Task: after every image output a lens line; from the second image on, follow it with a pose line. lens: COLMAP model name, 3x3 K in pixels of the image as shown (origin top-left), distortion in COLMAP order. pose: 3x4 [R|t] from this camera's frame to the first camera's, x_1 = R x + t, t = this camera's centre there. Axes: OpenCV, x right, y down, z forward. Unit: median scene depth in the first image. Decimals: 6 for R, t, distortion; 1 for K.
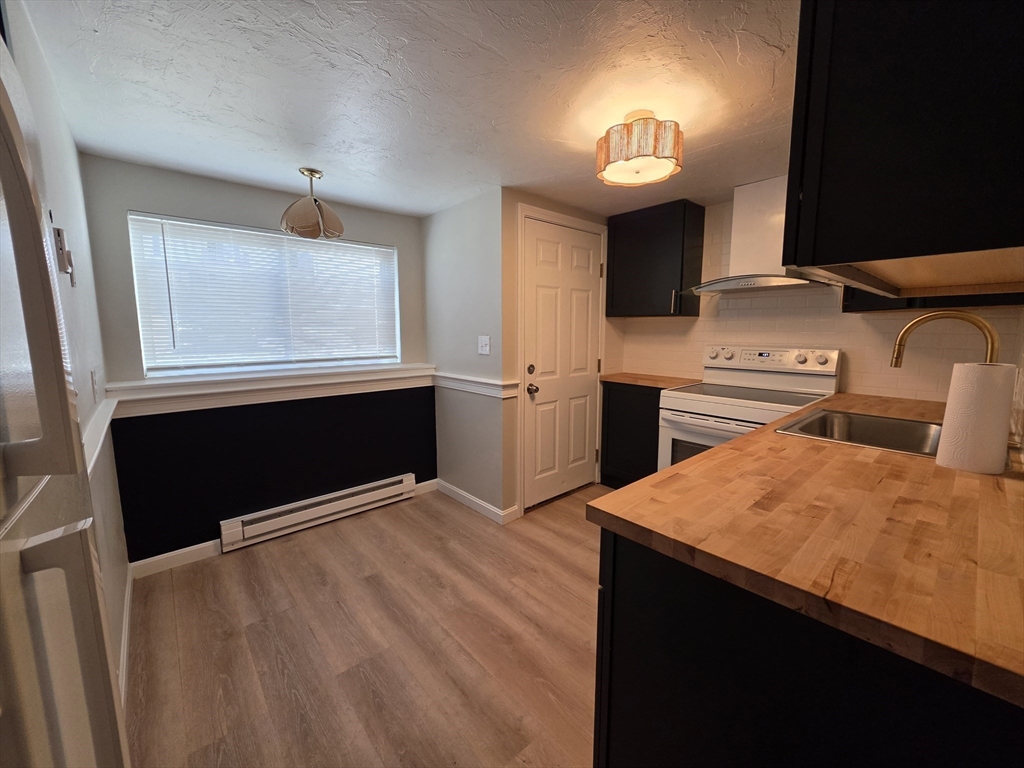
lens RADIAL K [[412.4, 0, 509.9], [0, 412.4, 384.0], [0, 0, 1]] dist [-0.000093, -0.000316]
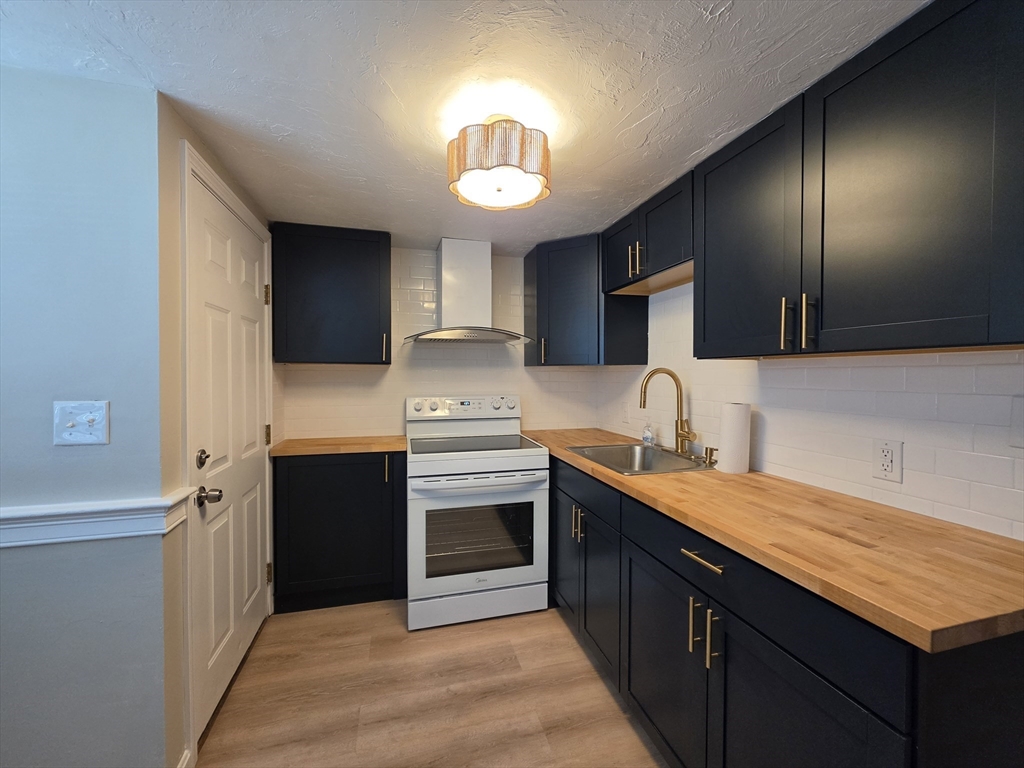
lens RADIAL K [[412.4, 0, 514.2], [0, 412.4, 381.1], [0, 0, 1]] dist [-0.000093, -0.000316]
pose [[0.429768, -0.014231, 0.902827, -0.270658], [0.118995, 0.992048, -0.041006, -0.070811], [-0.895064, 0.125055, 0.428044, 0.446003]]
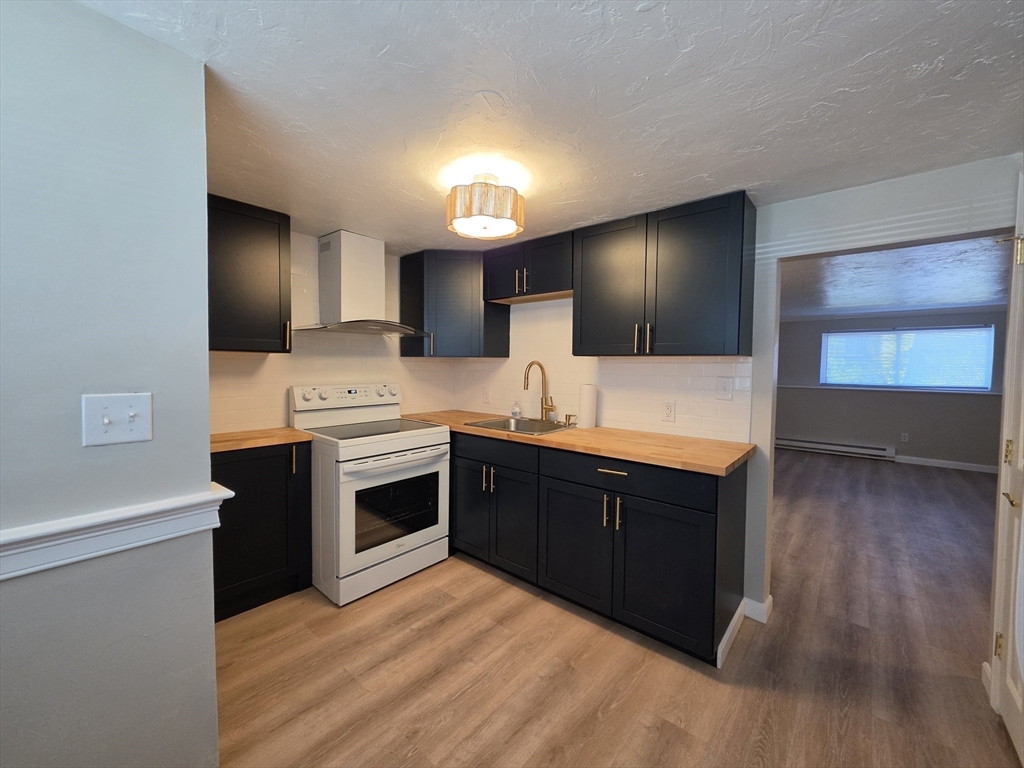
lens RADIAL K [[412.4, 0, 519.2], [0, 412.4, 380.8], [0, 0, 1]] dist [-0.000093, -0.000316]
pose [[-0.158970, -0.040695, 0.986444, -0.520703], [0.121554, 0.990742, 0.060461, -0.113480], [-0.979772, 0.129517, -0.152551, 0.746477]]
